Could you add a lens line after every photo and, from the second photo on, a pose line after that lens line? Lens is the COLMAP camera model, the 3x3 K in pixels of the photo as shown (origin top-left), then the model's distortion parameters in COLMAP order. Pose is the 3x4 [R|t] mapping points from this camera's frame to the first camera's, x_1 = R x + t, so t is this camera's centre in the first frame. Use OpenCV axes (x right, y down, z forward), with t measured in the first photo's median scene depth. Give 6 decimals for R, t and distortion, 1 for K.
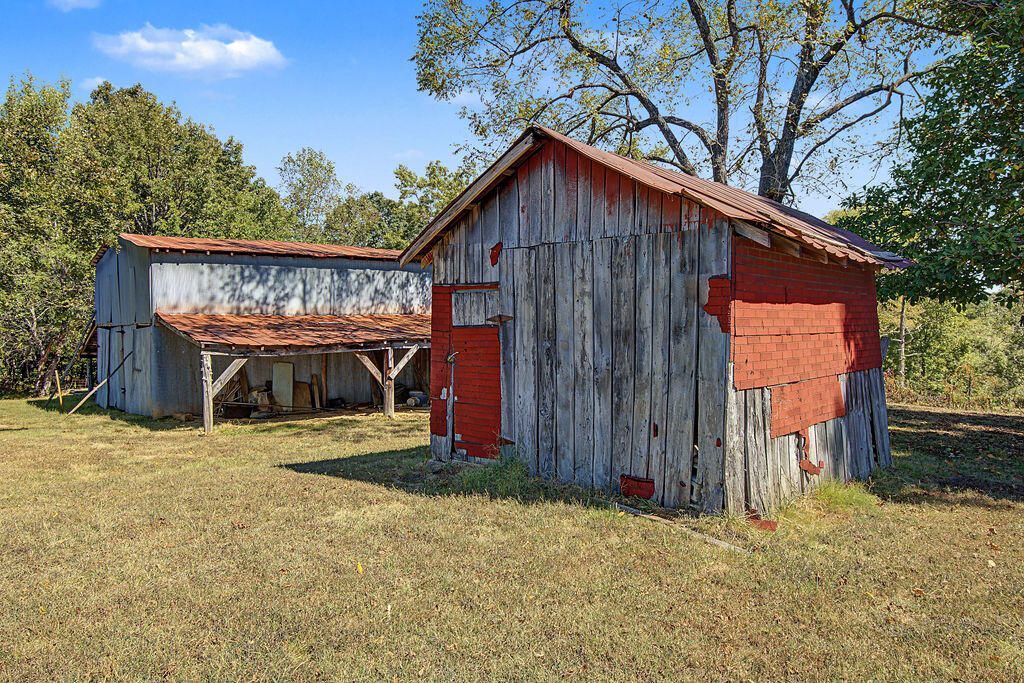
lens RADIAL K [[640.6, 0, 512.0], [0, 640.6, 341.5], [0, 0, 1]] dist [-0.004840, 0.000932]
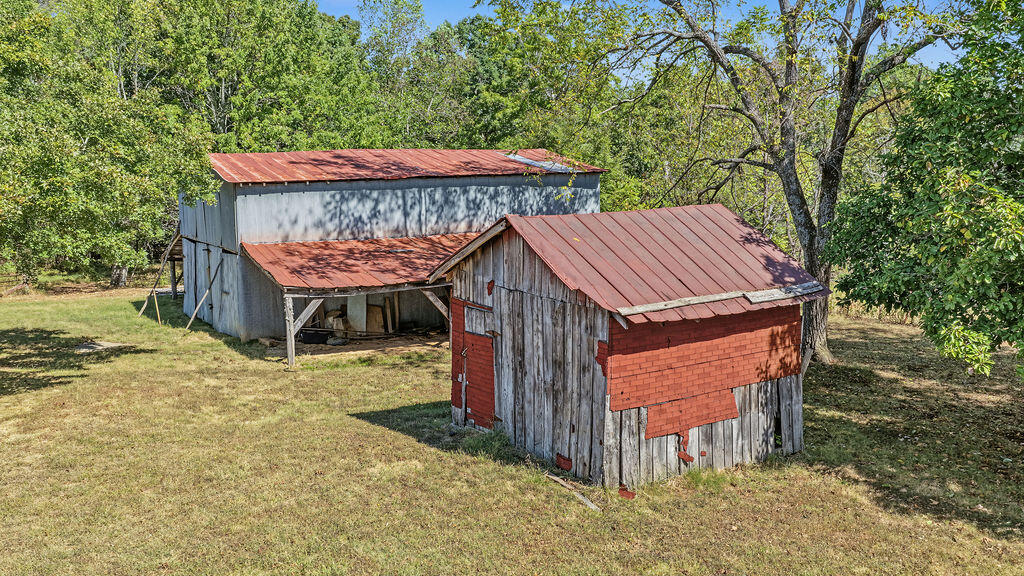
lens RADIAL K [[864.7, 0, 512.0], [0, 864.7, 288.0], [0, 0, 1]] dist [-0.002363, -0.002315]
pose [[0.983848, 0.032520, -0.176026, 0.363349], [-0.012450, 0.993409, 0.113942, -0.361997], [0.178572, -0.109910, 0.977769, -0.856375]]
